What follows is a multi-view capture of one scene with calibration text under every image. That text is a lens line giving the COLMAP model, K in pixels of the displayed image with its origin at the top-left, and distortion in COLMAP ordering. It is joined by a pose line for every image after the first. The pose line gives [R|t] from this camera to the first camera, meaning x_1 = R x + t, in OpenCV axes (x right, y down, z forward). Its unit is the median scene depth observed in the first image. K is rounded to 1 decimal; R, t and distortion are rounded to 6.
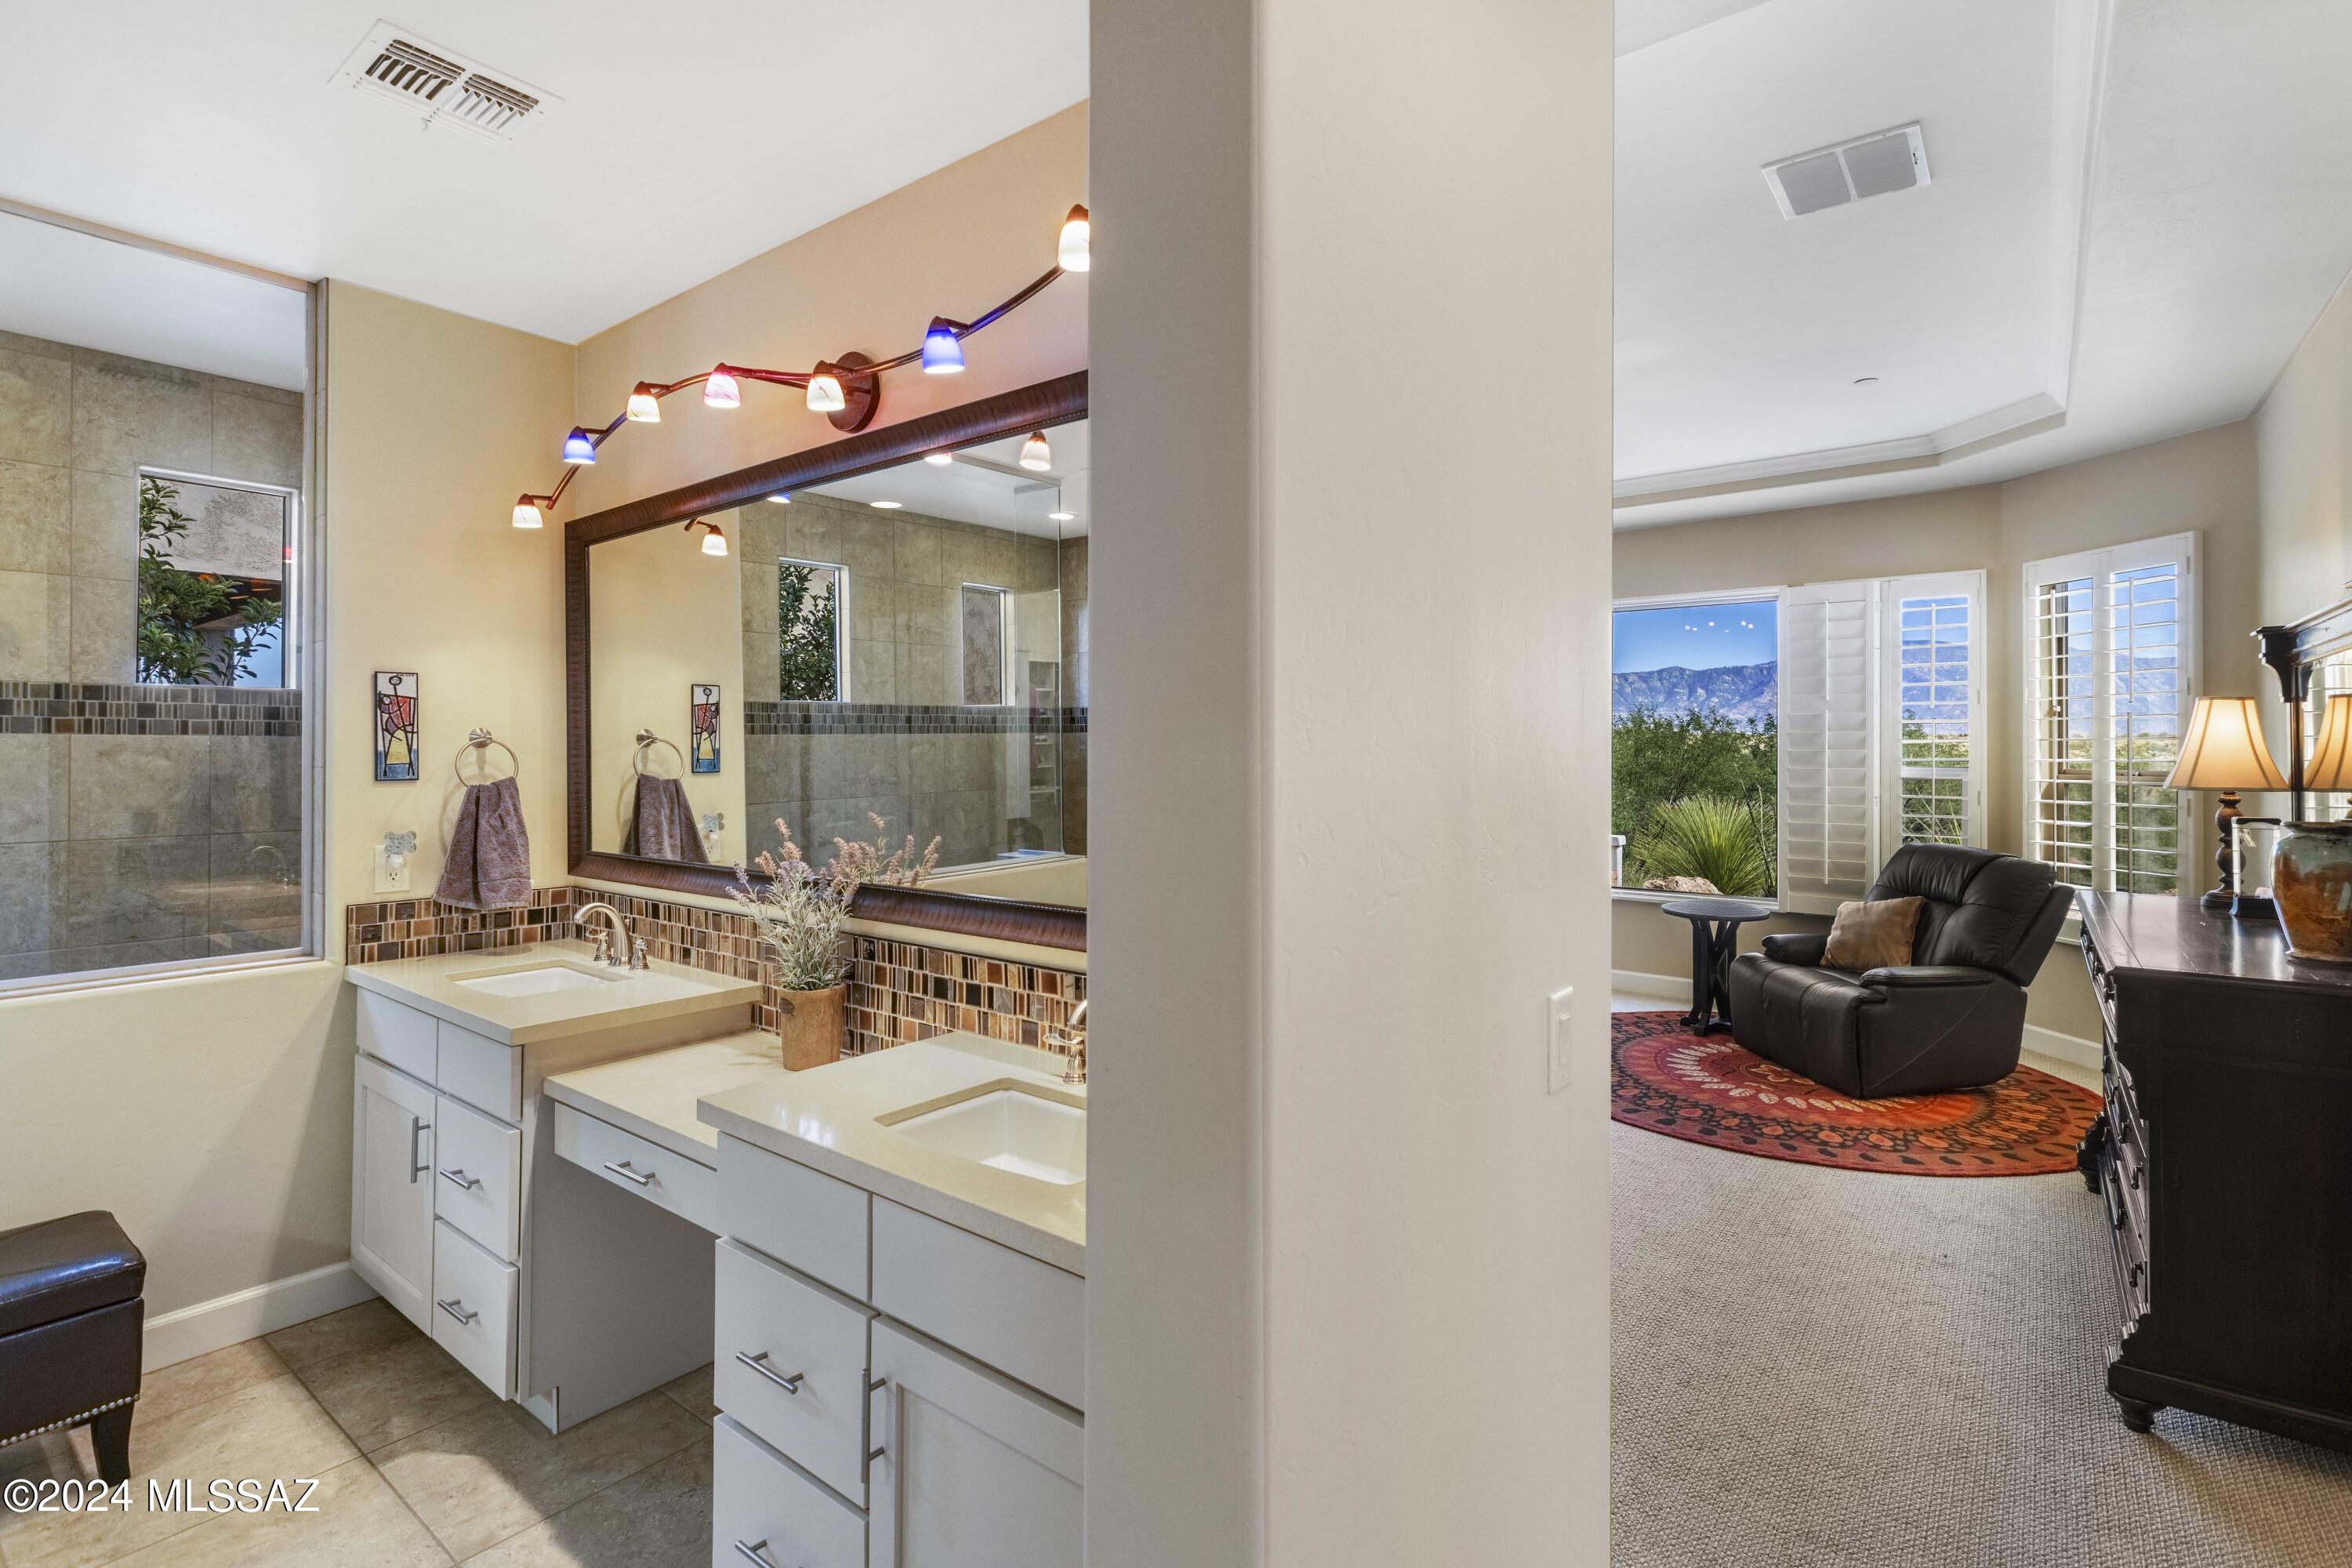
lens RADIAL K [[1096.7, 0, 1163.0], [0, 1096.7, 748.3], [0, 0, 1]] dist [0.001029, -0.001078]
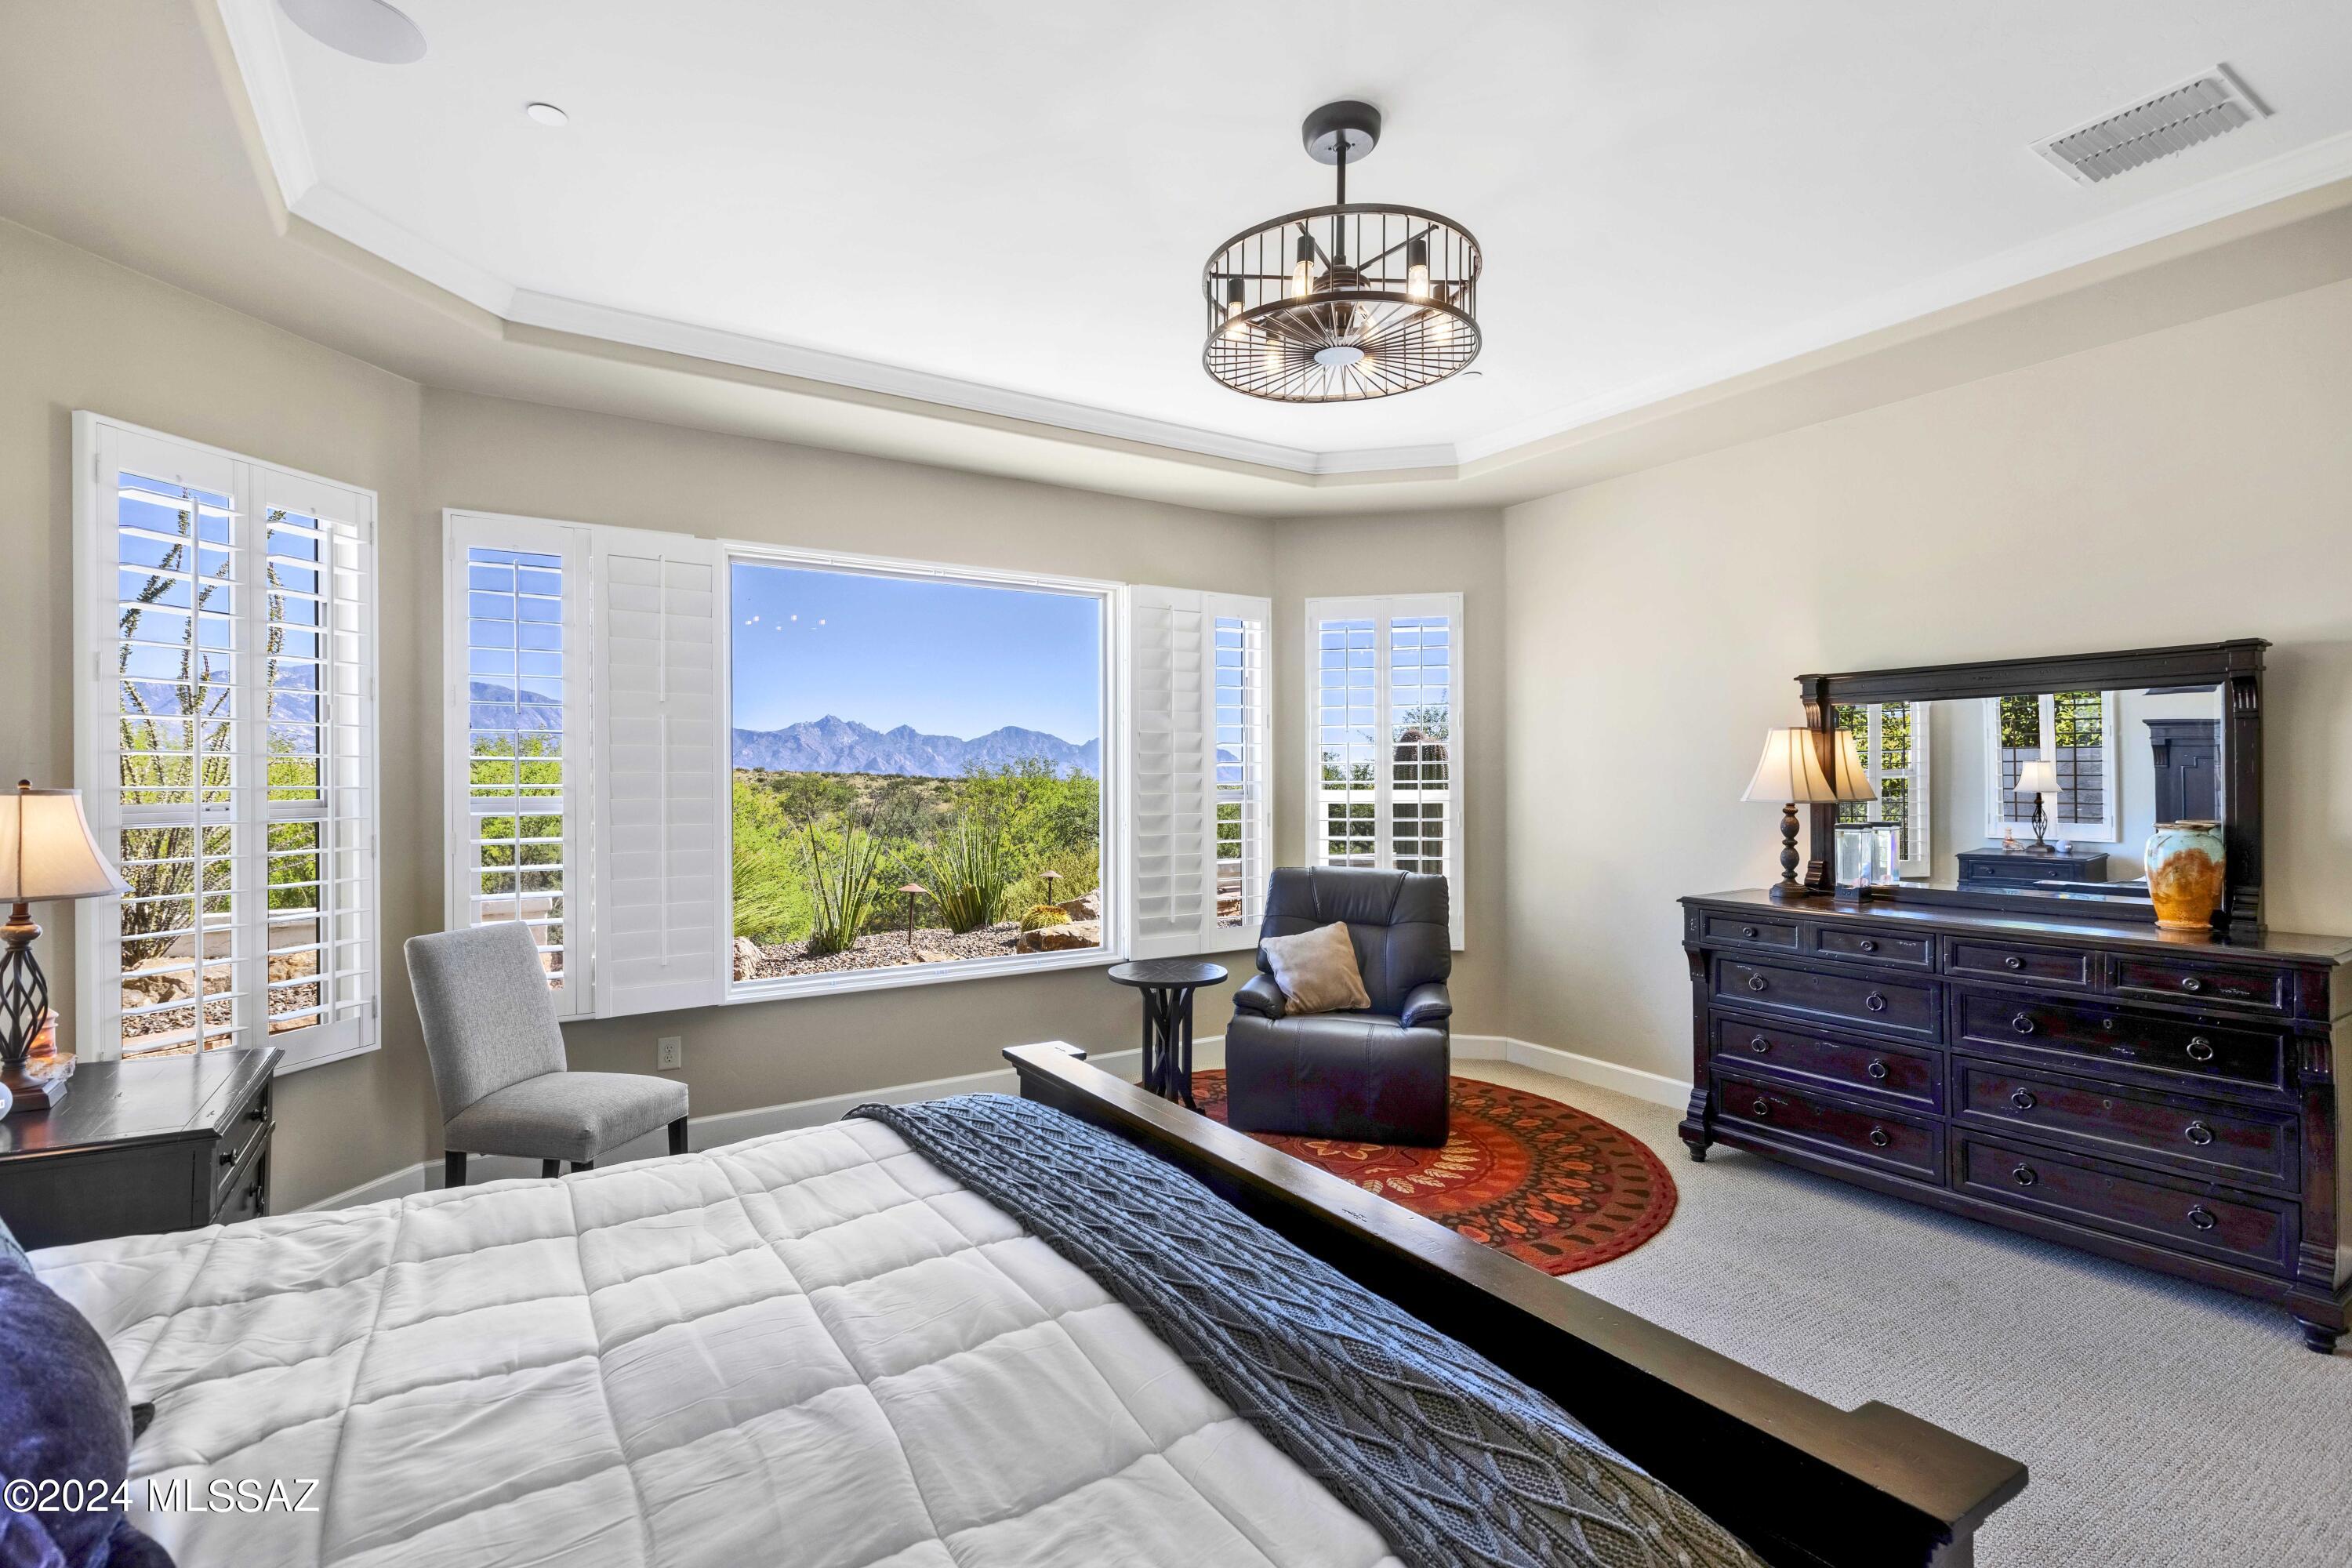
lens RADIAL K [[1075.0, 0, 1176.0], [0, 1075.0, 784.0], [0, 0, 1]] dist [0.001510, 0.000226]
pose [[0.323999, -0.005506, 0.946042, -0.286054], [-0.001191, 0.999980, 0.006227, 0.006572], [-0.946057, -0.003144, 0.323986, 0.877390]]
